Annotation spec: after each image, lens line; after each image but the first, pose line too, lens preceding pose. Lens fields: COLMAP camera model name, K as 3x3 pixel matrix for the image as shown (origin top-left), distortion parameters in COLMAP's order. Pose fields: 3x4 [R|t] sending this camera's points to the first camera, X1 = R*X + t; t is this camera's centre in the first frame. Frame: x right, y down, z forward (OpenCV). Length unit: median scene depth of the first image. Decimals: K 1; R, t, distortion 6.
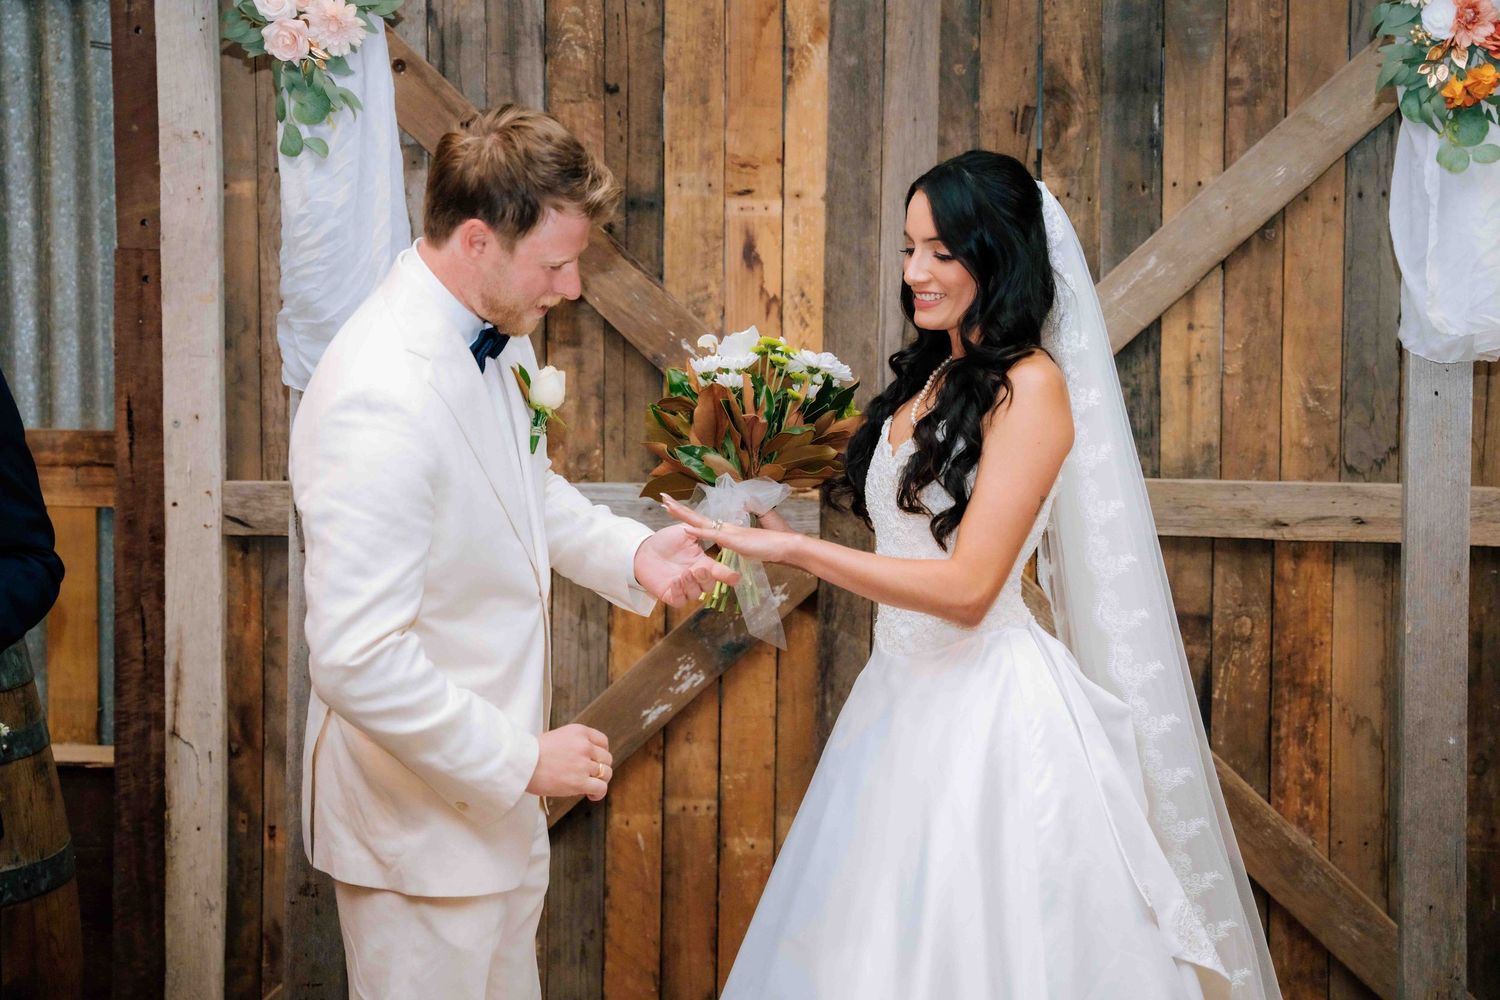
lens RADIAL K [[2578.3, 0, 779.9], [0, 2578.3, 481.5], [0, 0, 1]] dist [0.203857, 0.182666]
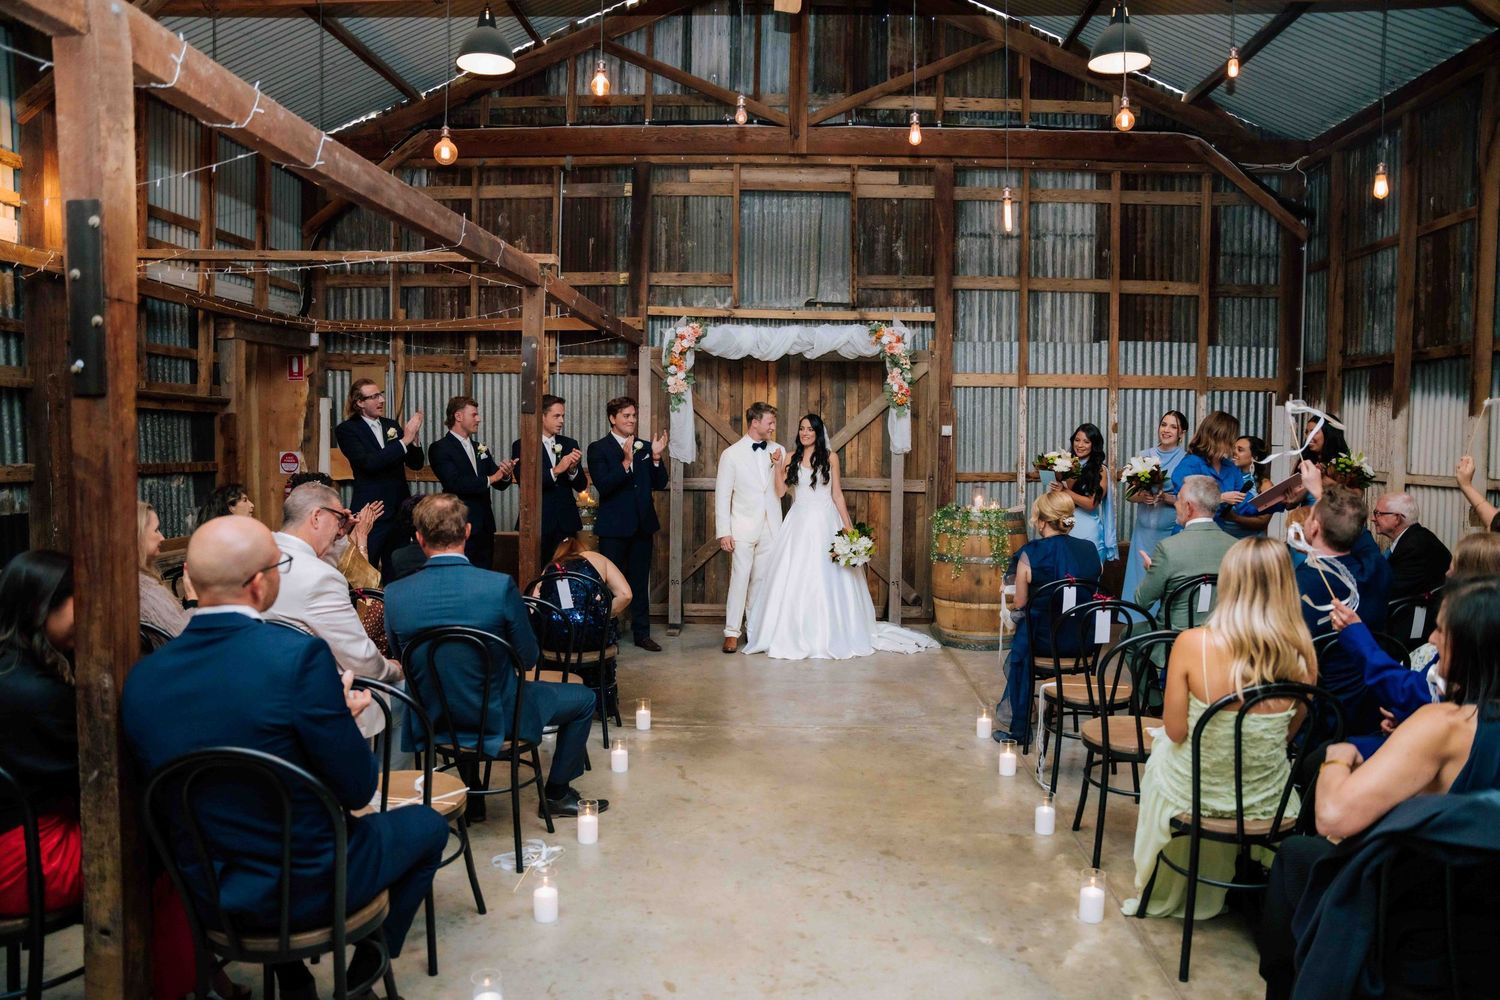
lens RADIAL K [[1089.4, 0, 749.7], [0, 1089.4, 496.9], [0, 0, 1]] dist [-0.176510, 0.144894]
pose [[0.999375, 0.003605, 0.035166, -0.101996], [-0.003011, 0.999852, -0.016927, 0.069201], [-0.035222, 0.016811, 0.999238, -1.011890]]
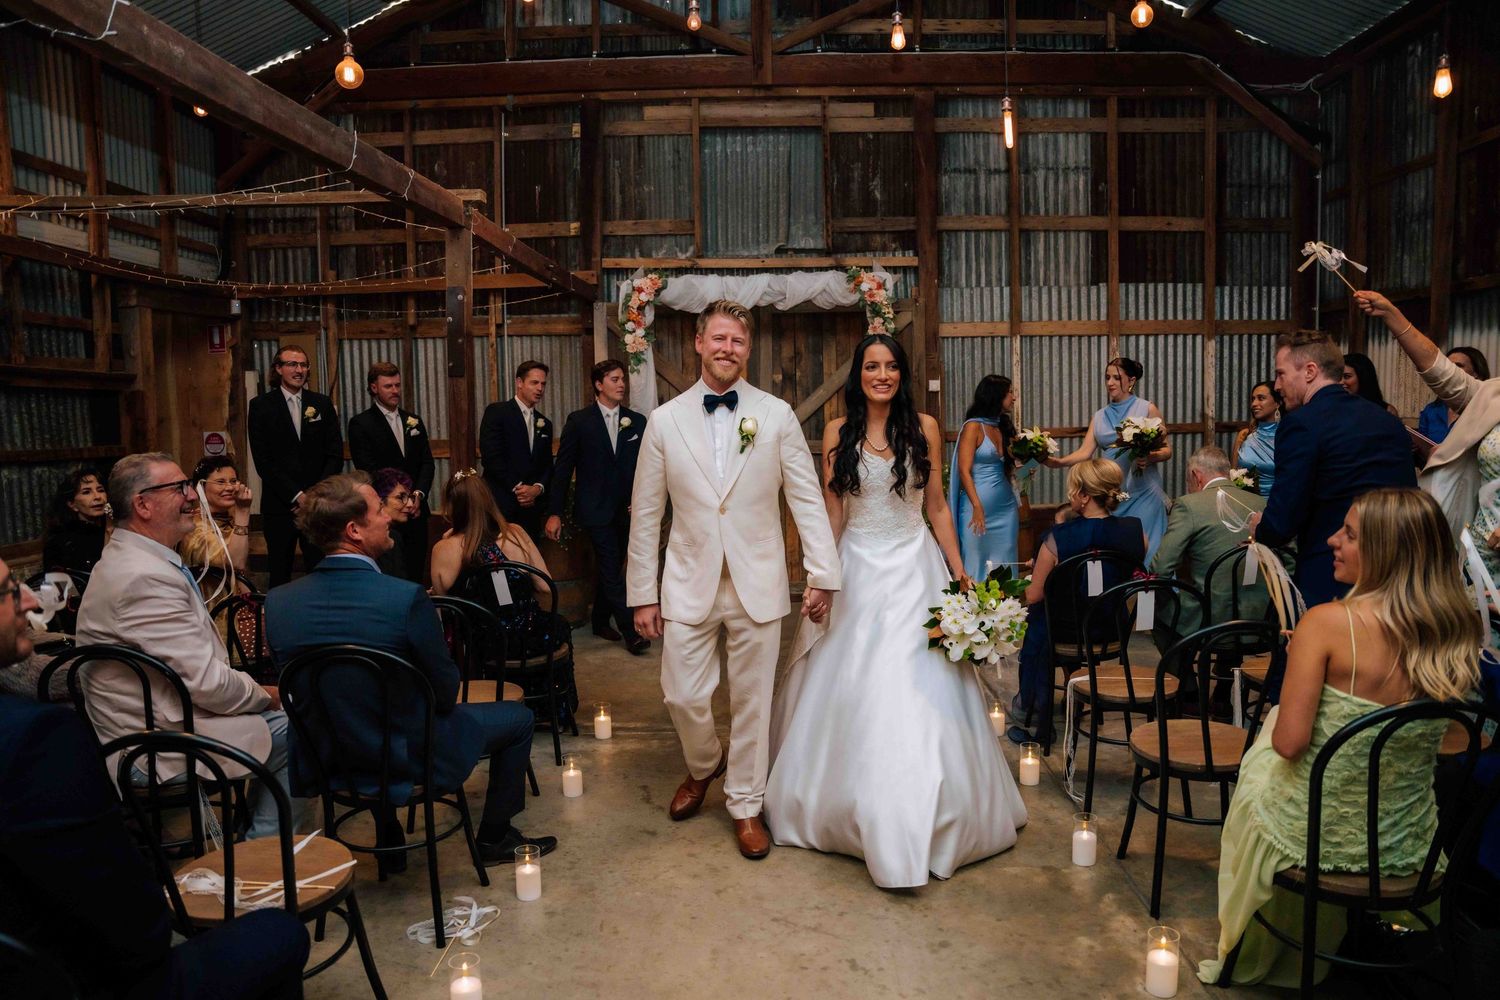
lens RADIAL K [[1075.2, 0, 750.0], [0, 1075.2, 500.0], [0, 0, 1]] dist [-0.172553, 0.138885]
pose [[0.997967, -0.028813, 0.056852, -0.086058], [0.027842, 0.999454, 0.017811, 0.063712], [-0.057334, -0.016191, 0.998224, -0.809267]]
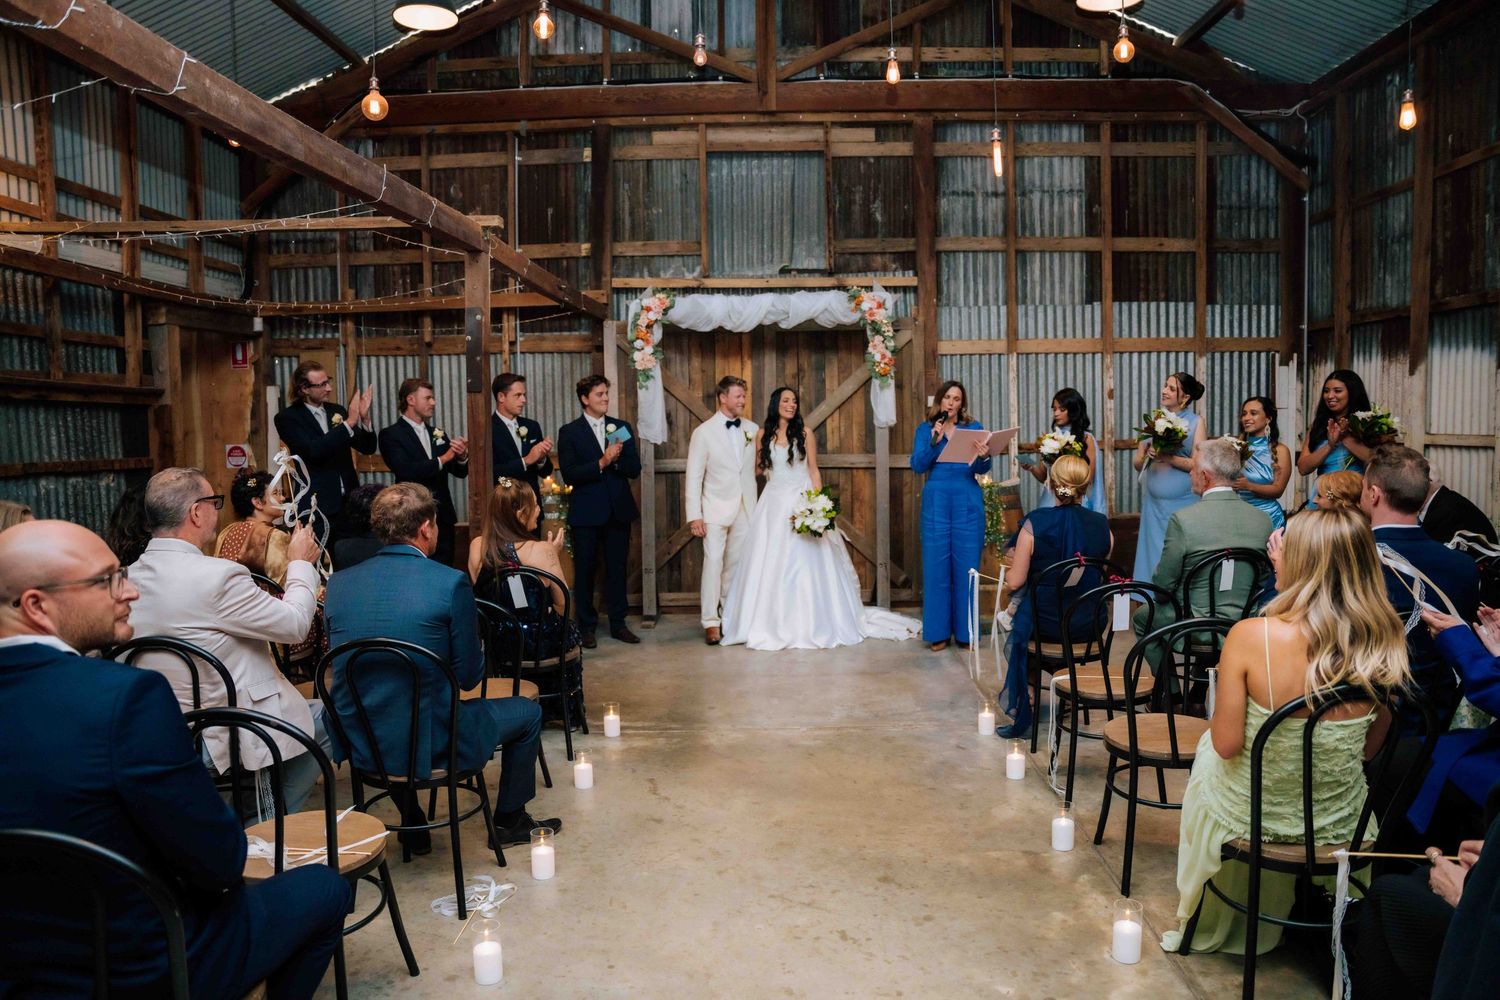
lens RADIAL K [[1079.7, 0, 750.3], [0, 1079.7, 498.7], [0, 0, 1]] dist [-0.173392, 0.139798]
pose [[0.998403, -0.026205, 0.050037, -0.083659], [0.026151, 0.999656, 0.001747, 0.069268], [-0.050066, -0.000436, 0.998746, -0.876145]]
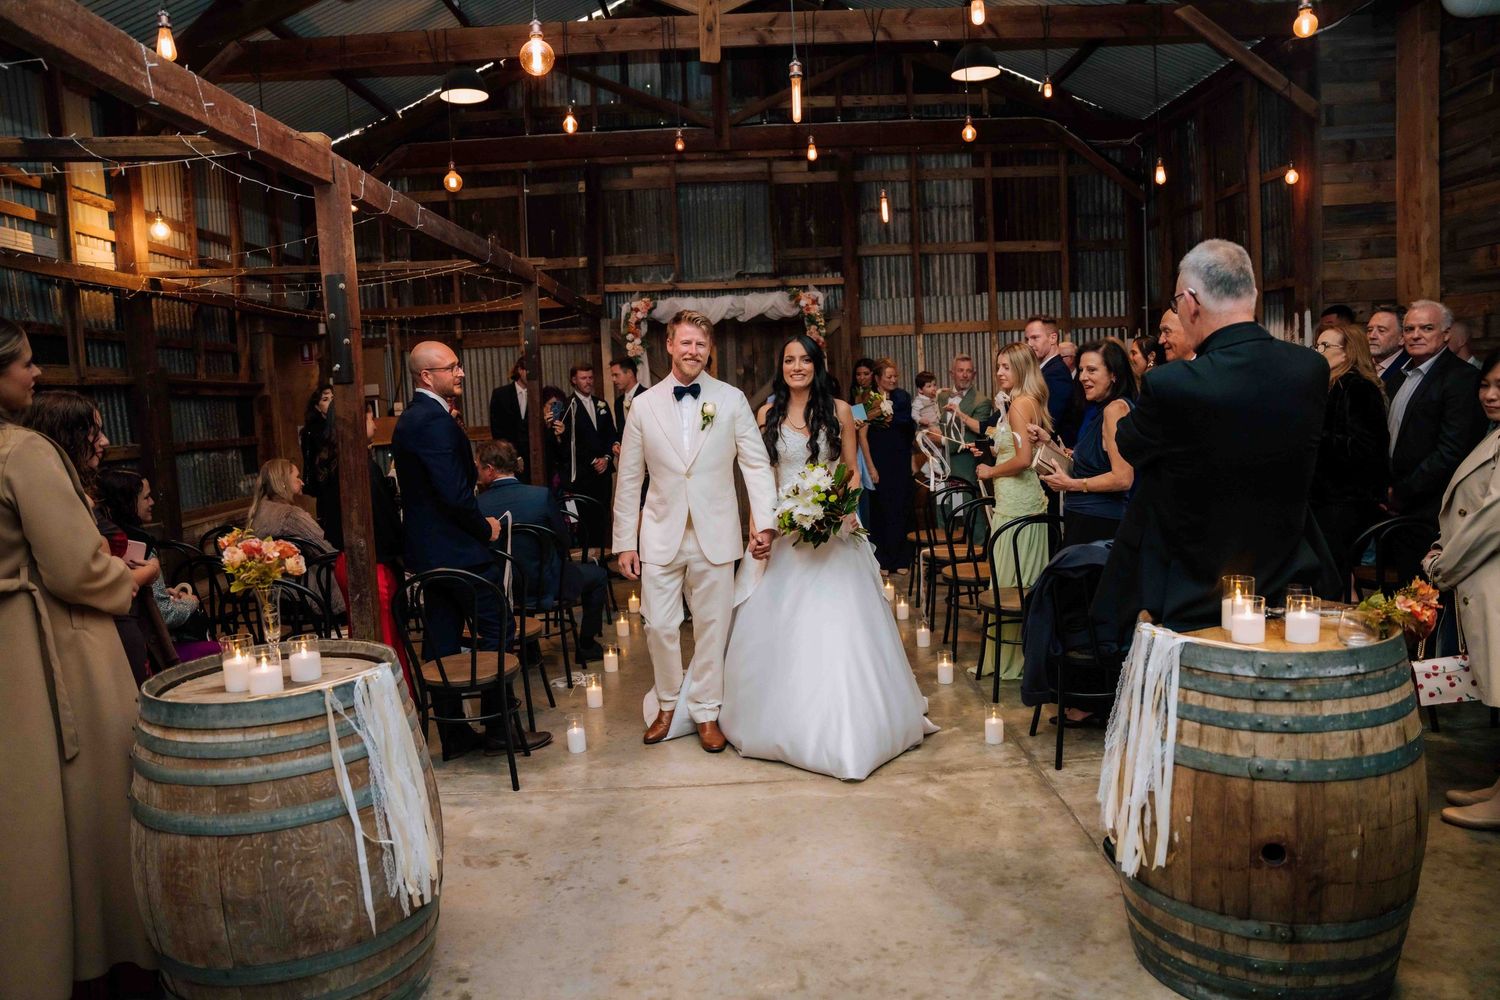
lens RADIAL K [[1124.0, 0, 764.6], [0, 1124.0, 502.5], [0, 0, 1]] dist [-0.182701, 0.159321]
pose [[0.993014, -0.062113, 0.100324, -0.147357], [0.059343, 0.997776, 0.030365, 0.110787], [-0.101987, -0.024199, 0.994491, -1.514391]]
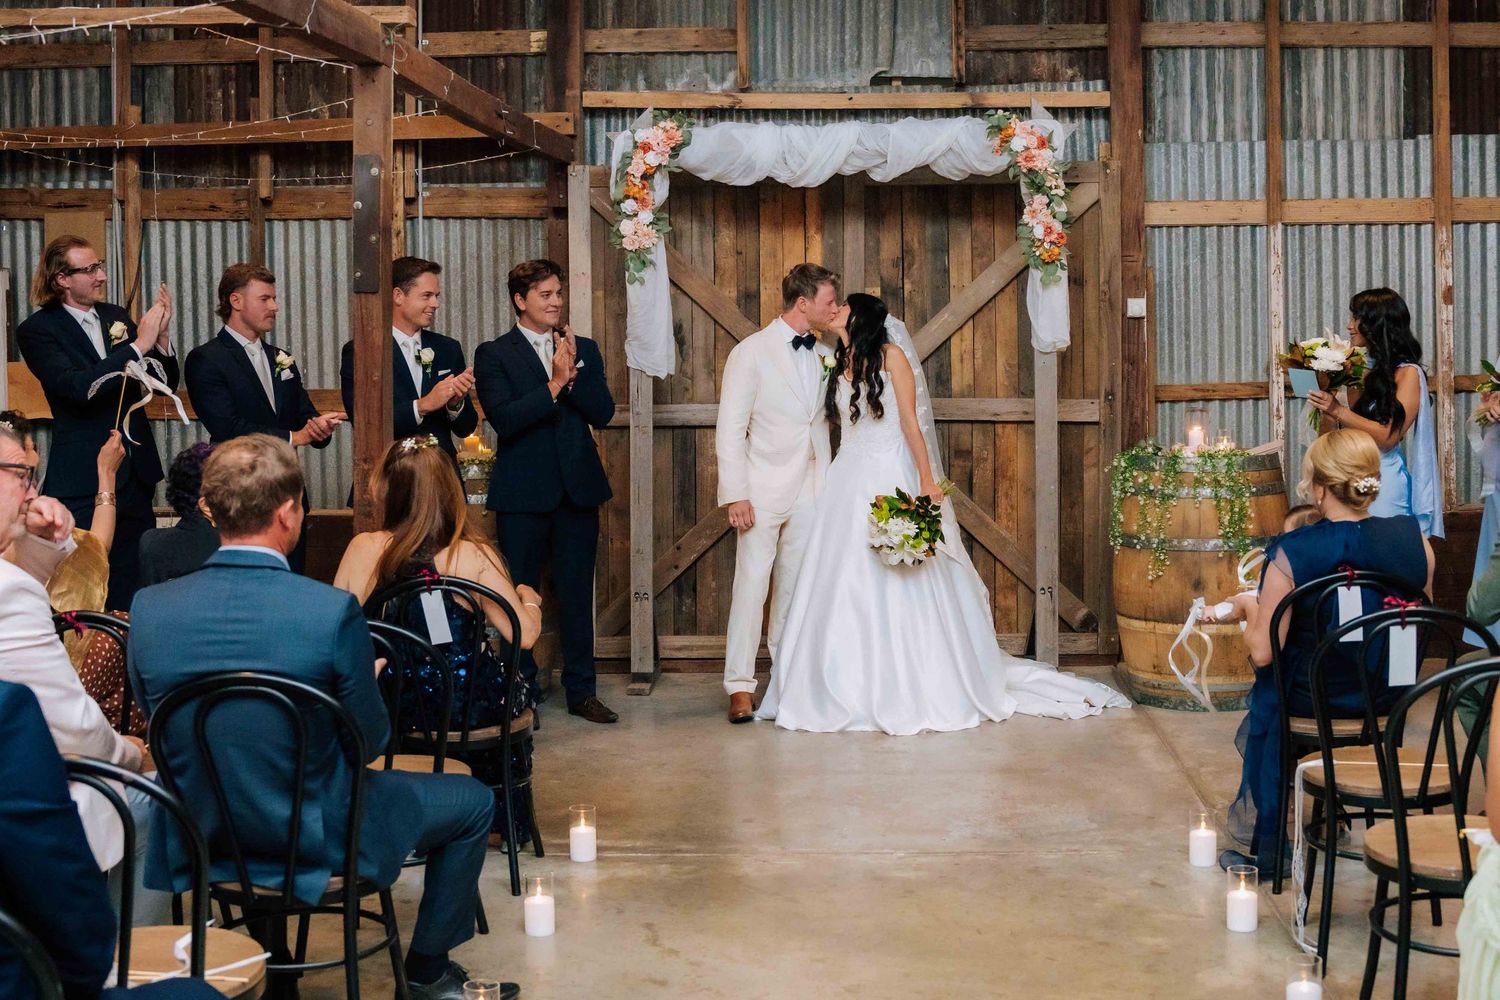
lens RADIAL K [[2068.1, 0, 747.1], [0, 2068.1, 380.9], [0, 0, 1]] dist [-0.170780, 0.098254]
pose [[0.999783, -0.015705, 0.013671, -0.087842], [0.016313, 0.998831, -0.045503, 0.072770], [-0.012940, 0.045716, 0.998871, -1.079174]]
